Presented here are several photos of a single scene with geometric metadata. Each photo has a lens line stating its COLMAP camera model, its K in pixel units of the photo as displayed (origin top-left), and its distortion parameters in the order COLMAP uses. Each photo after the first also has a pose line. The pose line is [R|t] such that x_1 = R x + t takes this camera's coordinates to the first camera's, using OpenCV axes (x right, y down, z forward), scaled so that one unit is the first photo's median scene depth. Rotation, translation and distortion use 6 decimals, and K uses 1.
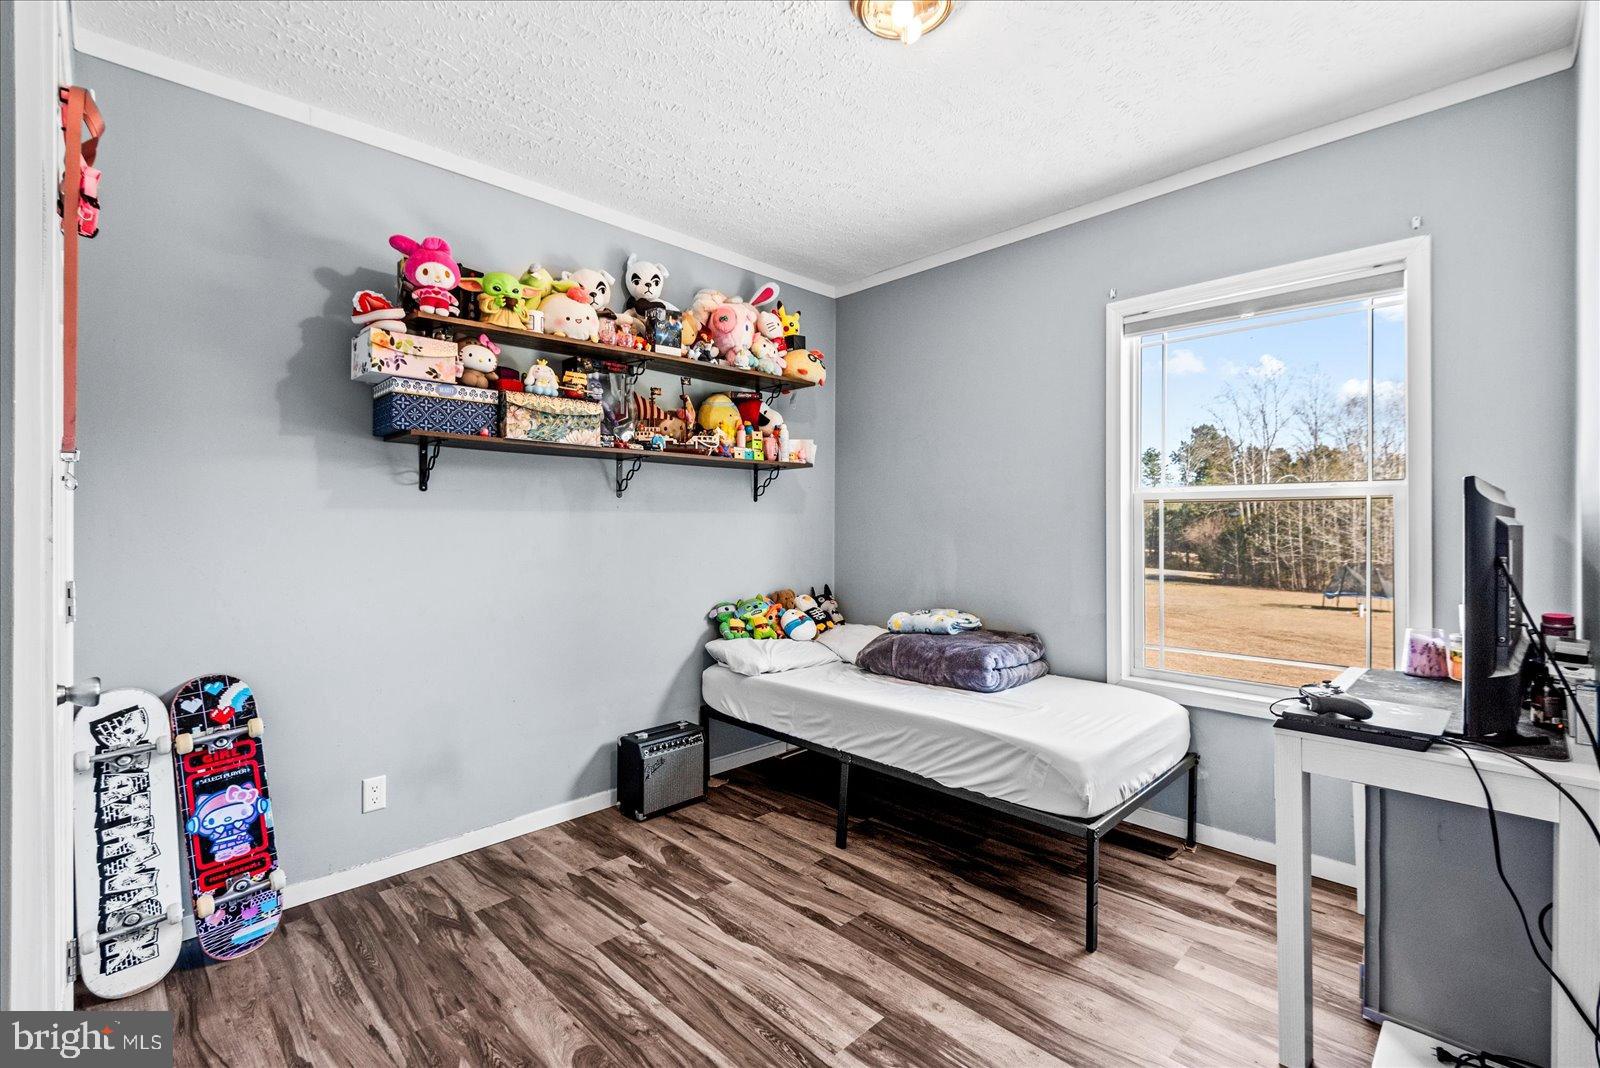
lens RADIAL K [[701.3, 0, 795.4], [0, 701.3, 534.4], [0, 0, 1]] dist [0.007692, -0.000508]
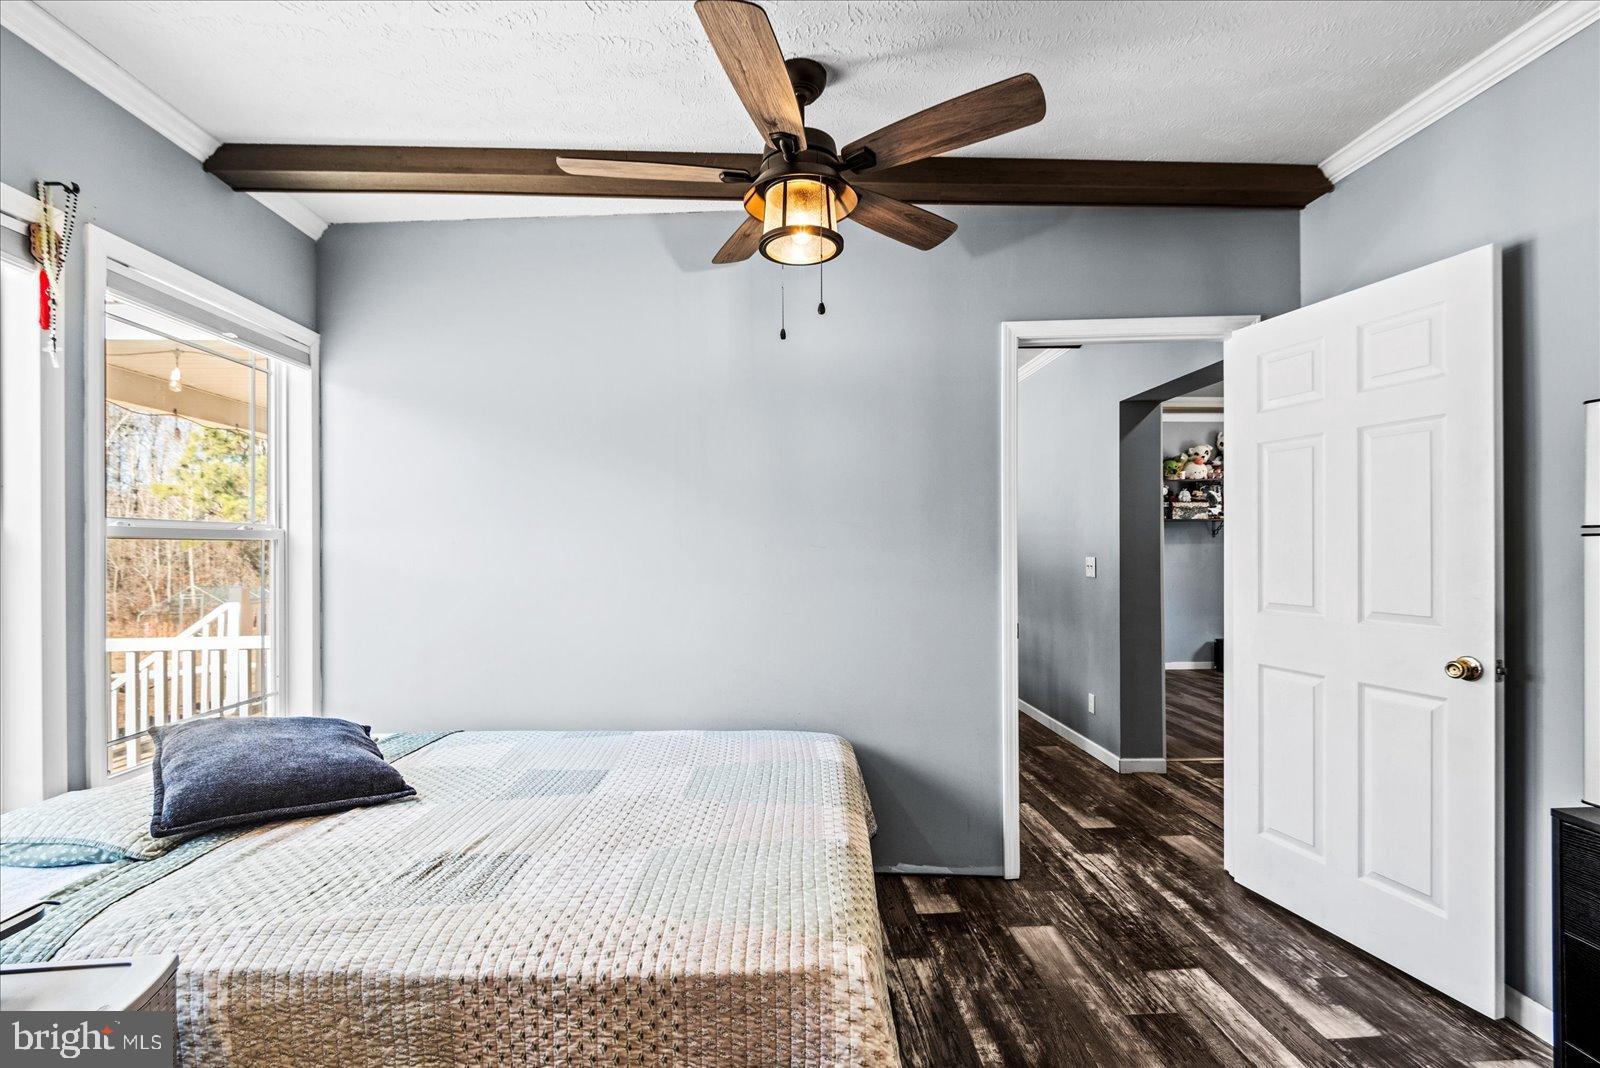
lens RADIAL K [[701.3, 0, 795.4], [0, 701.3, 534.4], [0, 0, 1]] dist [0.007692, -0.000508]
pose [[0.751049, -0.007801, -0.660200, 0.288174], [-0.005127, 0.999831, -0.017646, -0.017348], [0.660226, 0.016638, 0.750883, -1.949386]]
